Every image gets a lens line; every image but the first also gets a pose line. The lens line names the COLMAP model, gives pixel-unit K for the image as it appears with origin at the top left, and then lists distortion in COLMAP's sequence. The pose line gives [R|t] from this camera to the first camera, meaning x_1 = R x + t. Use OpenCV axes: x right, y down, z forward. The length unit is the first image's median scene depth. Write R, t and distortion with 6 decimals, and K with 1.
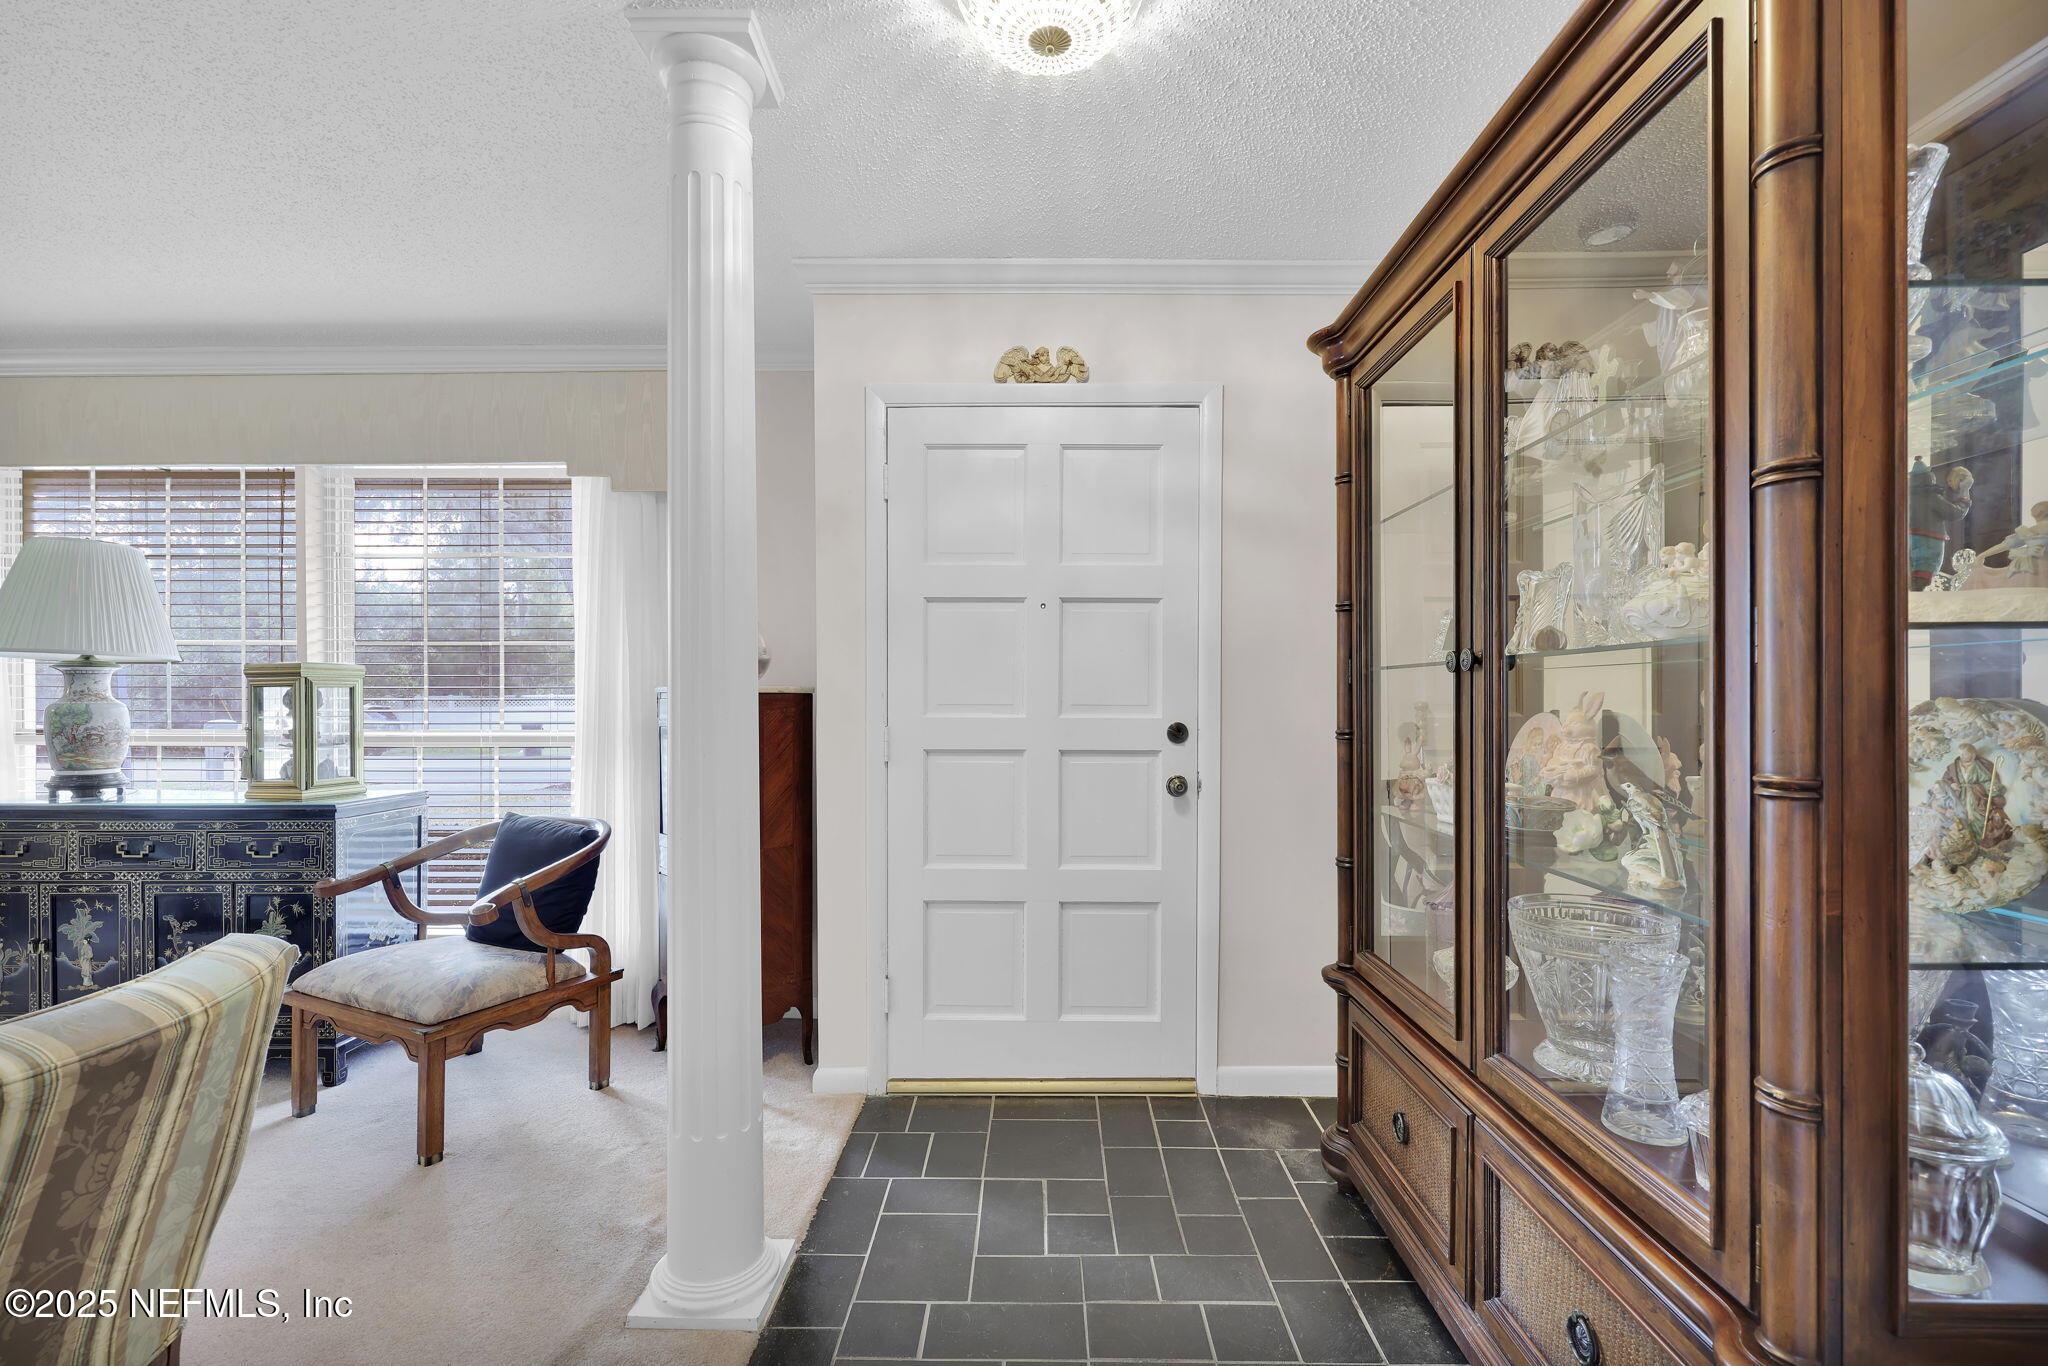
lens RADIAL K [[828.8, 0, 1017.4], [0, 828.8, 688.8], [0, 0, 1]] dist [0.000609, -0.000228]
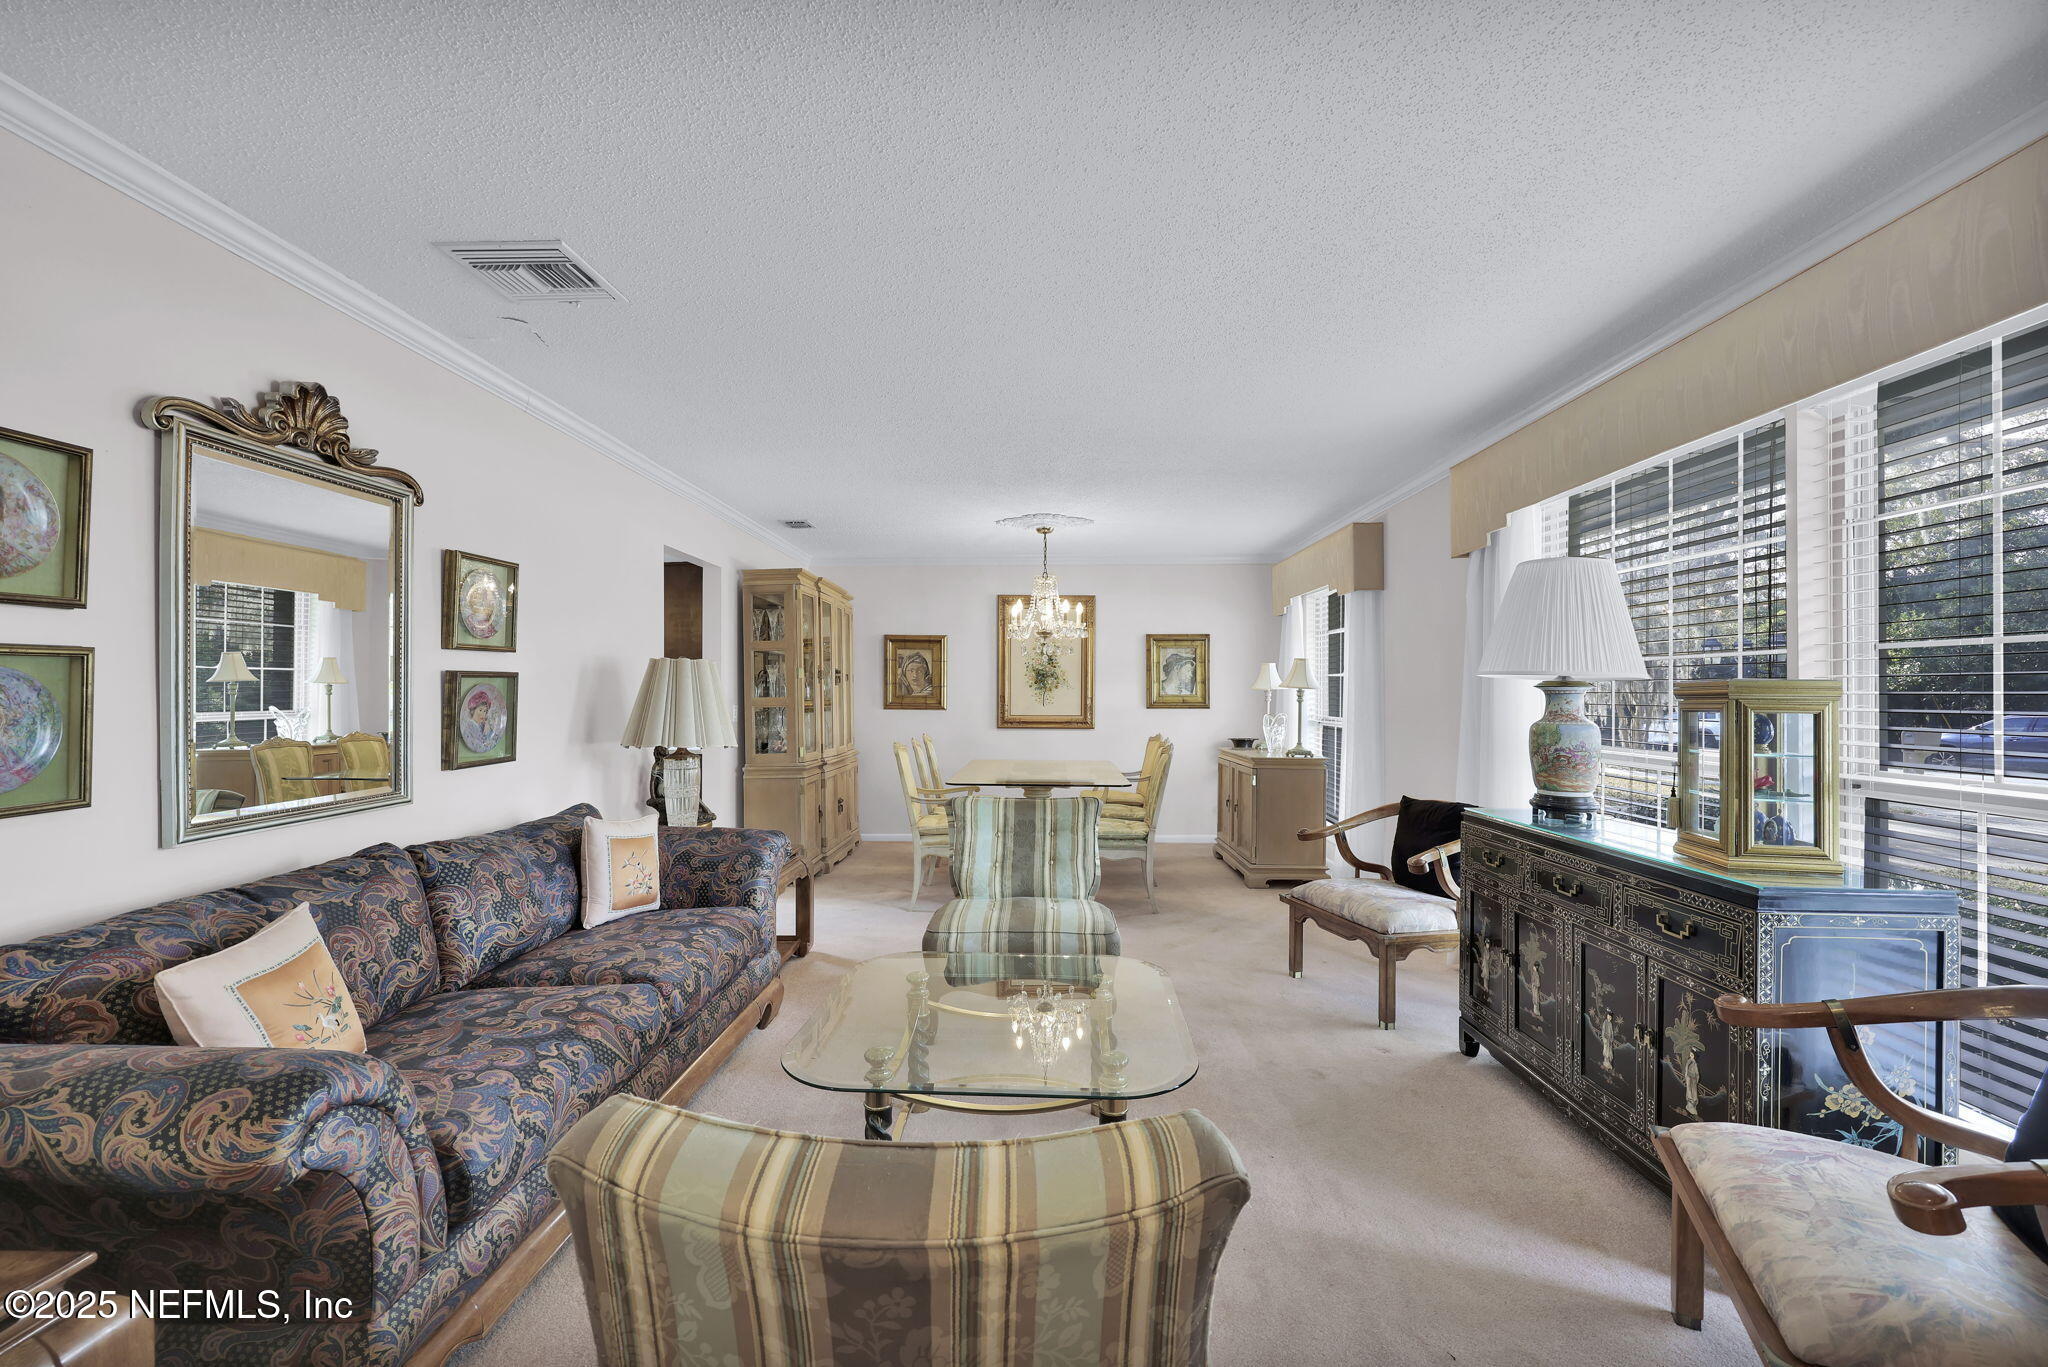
lens RADIAL K [[828.8, 0, 1017.4], [0, 828.8, 689.3], [0, 0, 1]] dist [0.000609, -0.000228]
pose [[-0.024086, -0.002584, -0.999707, -0.123285], [-0.002831, 0.999993, -0.002517, -0.020210], [0.999706, 0.002770, -0.024093, 0.396538]]
